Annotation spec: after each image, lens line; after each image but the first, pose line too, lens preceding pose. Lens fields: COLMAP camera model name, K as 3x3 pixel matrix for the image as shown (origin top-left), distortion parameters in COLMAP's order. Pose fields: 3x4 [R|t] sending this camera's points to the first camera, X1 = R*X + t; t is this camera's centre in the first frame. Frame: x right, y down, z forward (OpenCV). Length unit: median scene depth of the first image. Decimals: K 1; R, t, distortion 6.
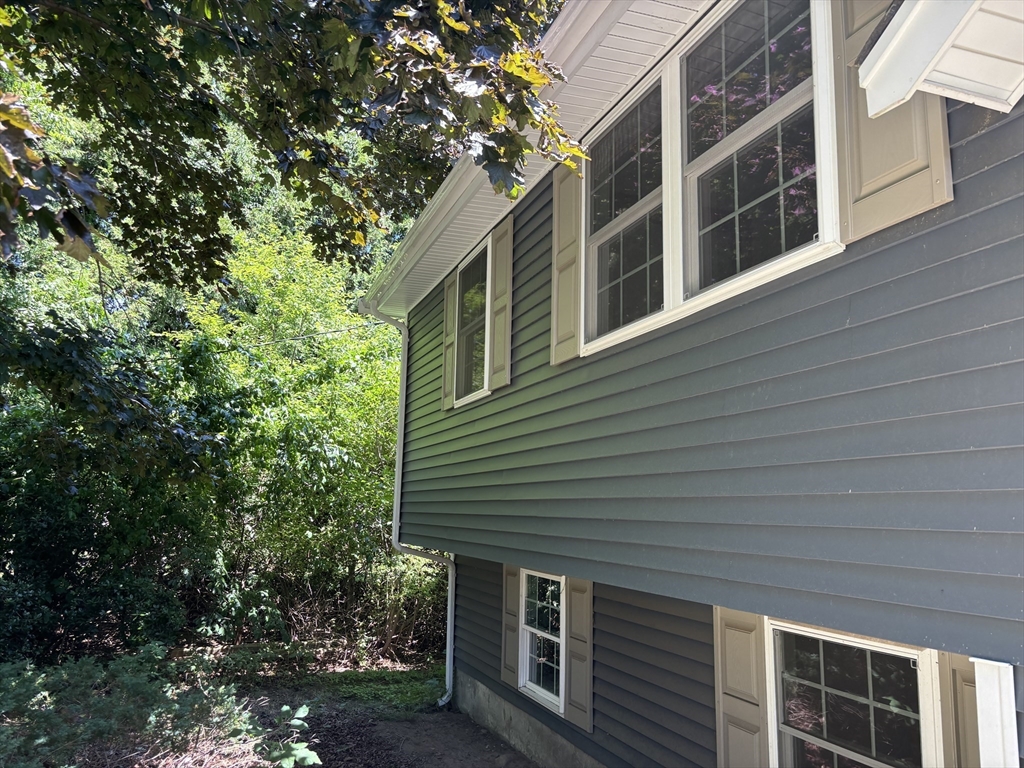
lens RADIAL K [[783.3, 0, 516.0], [0, 783.3, 390.4], [0, 0, 1]] dist [0.065495, -0.095956]
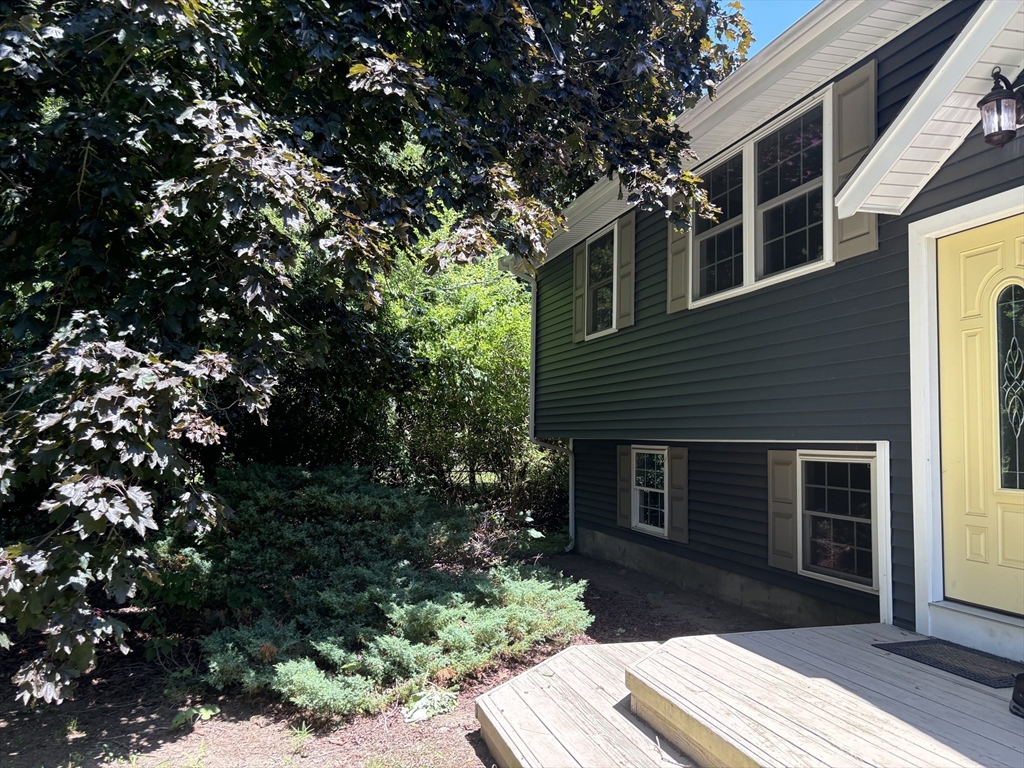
lens RADIAL K [[773.7, 0, 496.9], [0, 773.7, 388.5], [0, 0, 1]] dist [0.116411, -0.323441]
pose [[0.995818, -0.004730, -0.091232, -0.193202], [0.012586, 0.996239, 0.085729, -0.025048], [0.090483, -0.086519, 0.992133, -0.774853]]
